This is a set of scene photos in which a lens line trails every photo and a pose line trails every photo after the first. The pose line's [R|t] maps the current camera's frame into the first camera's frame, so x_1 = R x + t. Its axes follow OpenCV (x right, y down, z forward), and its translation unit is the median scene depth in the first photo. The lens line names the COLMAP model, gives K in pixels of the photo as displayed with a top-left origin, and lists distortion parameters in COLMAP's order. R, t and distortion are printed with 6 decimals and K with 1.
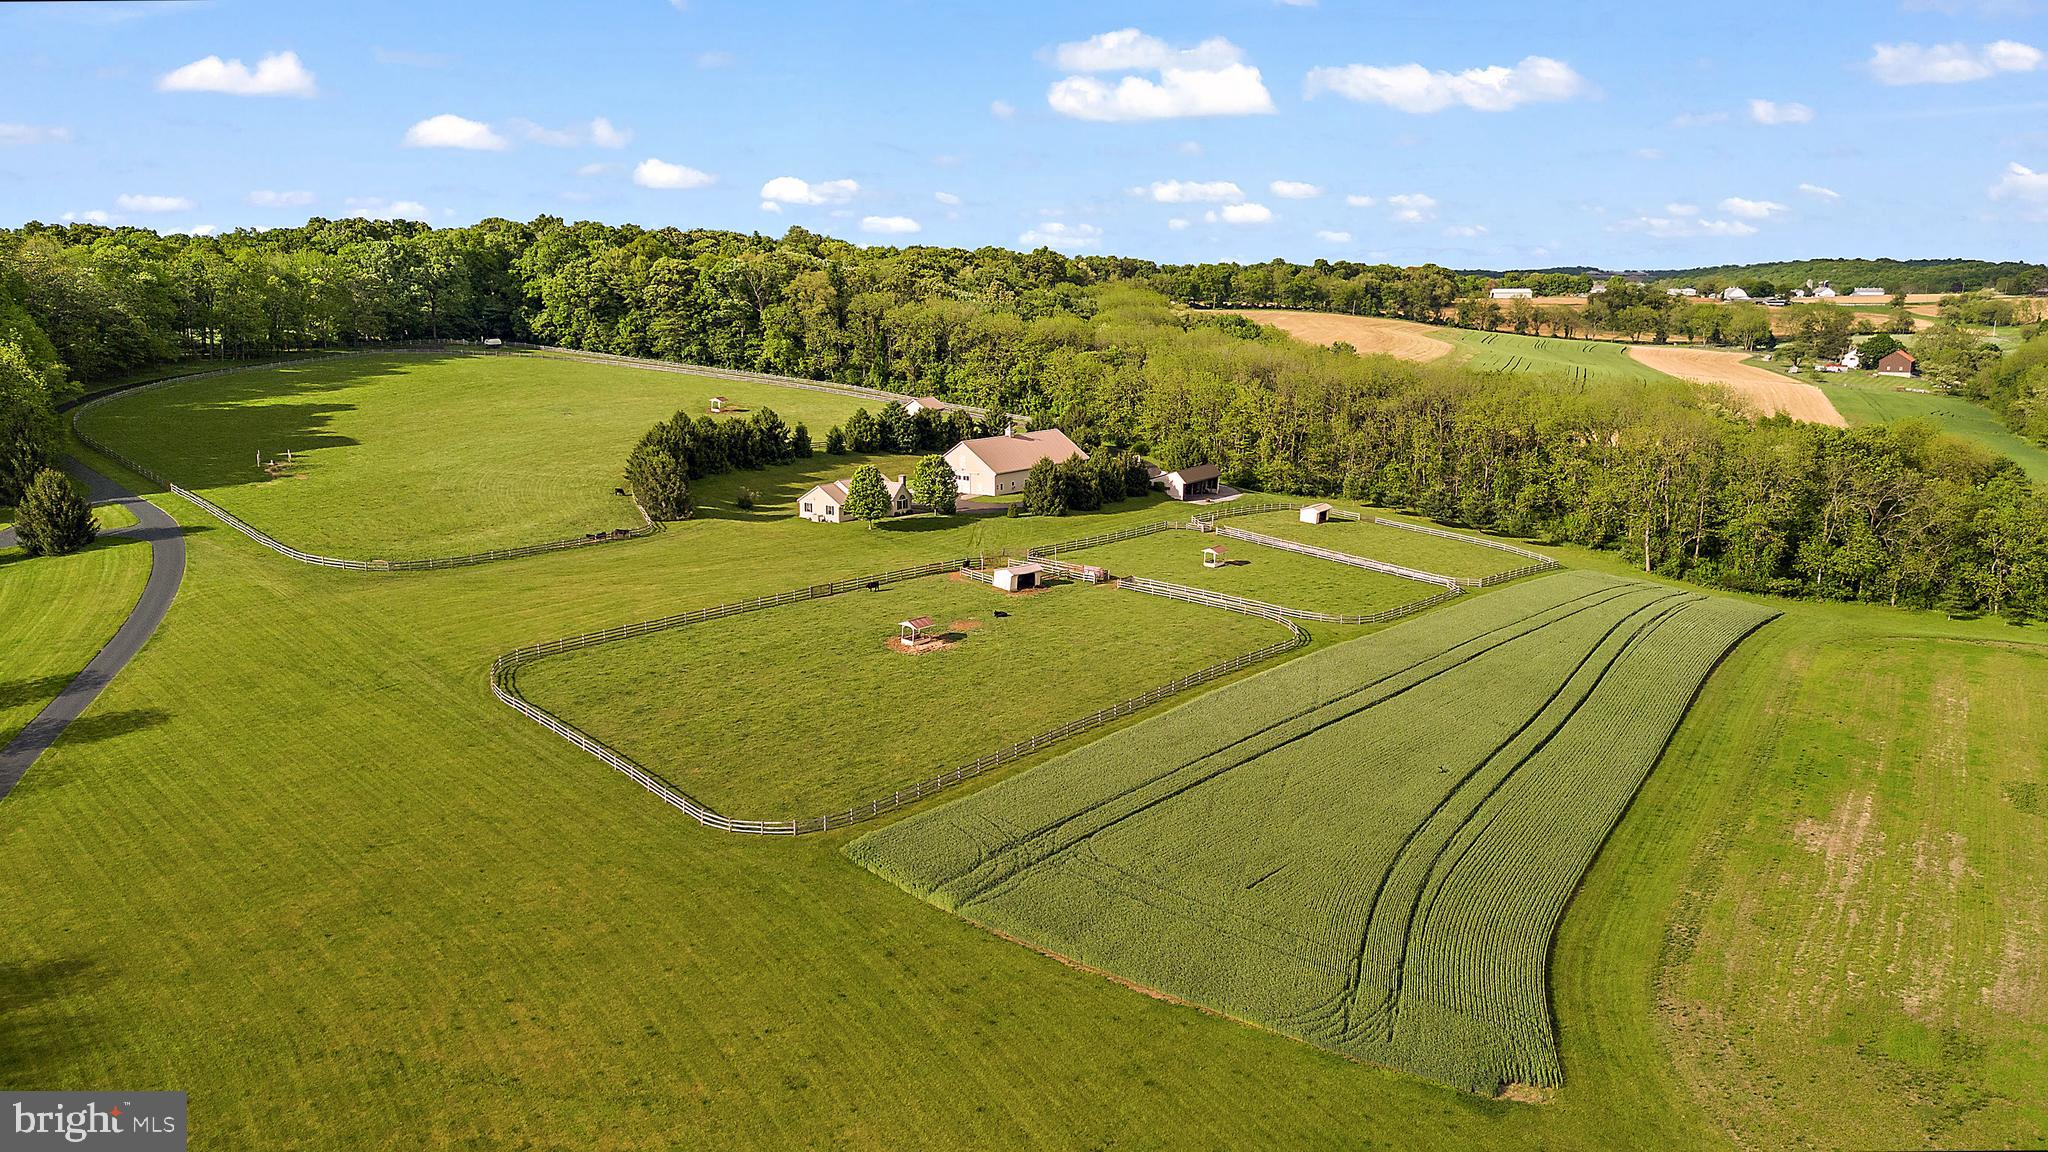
lens RADIAL K [[1508.0, 0, 1030.5], [0, 1508.0, 587.9], [0, 0, 1]] dist [0.066437, -0.058605]
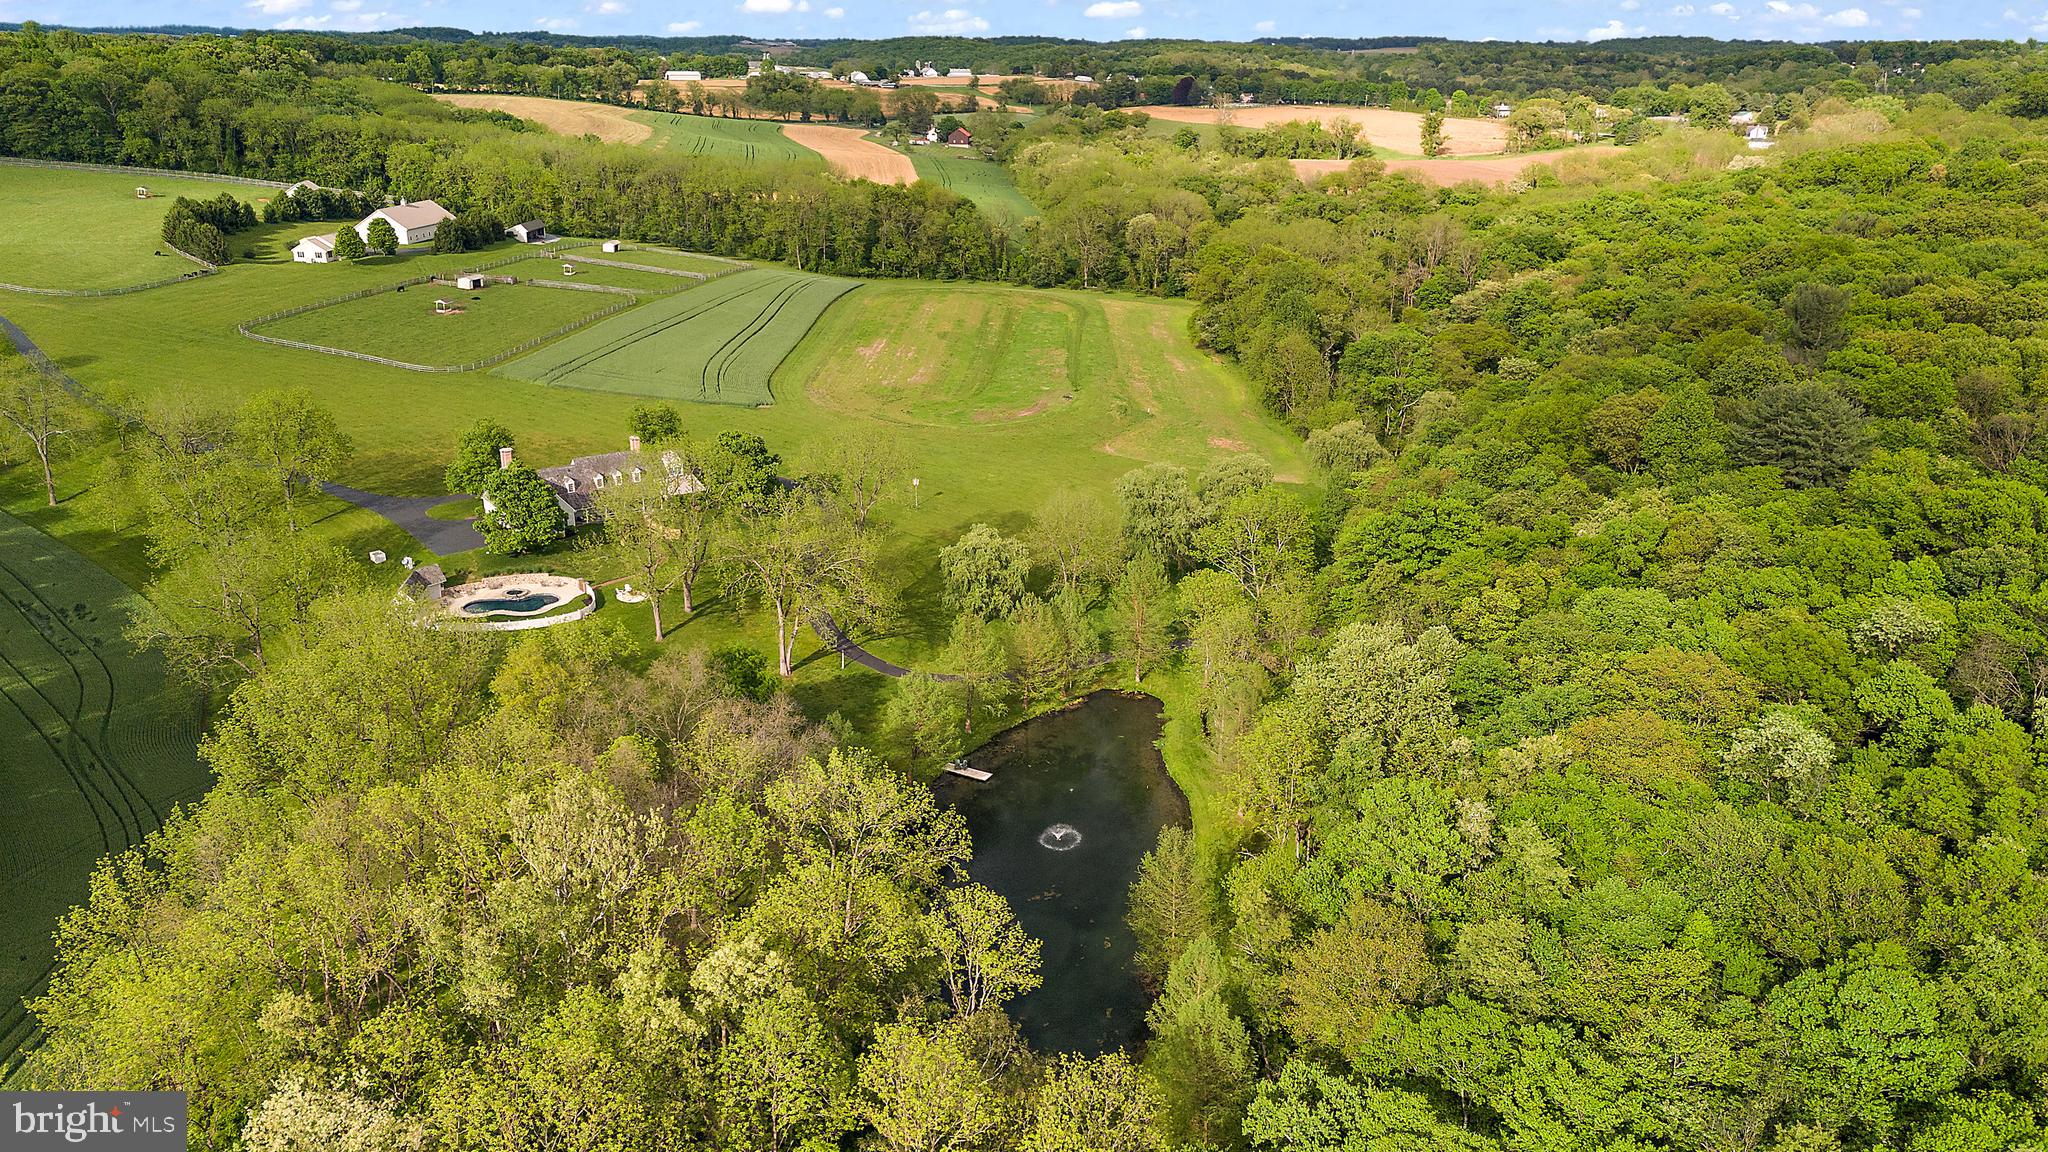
lens RADIAL K [[1508.0, 0, 1039.4], [0, 1508.0, 583.3], [0, 0, 1]] dist [0.066437, -0.058605]
pose [[0.864697, -0.162333, 0.475339, -0.238463], [0.093225, 0.981761, 0.165694, 0.074716], [-0.493567, -0.098961, 0.864059, -0.659198]]
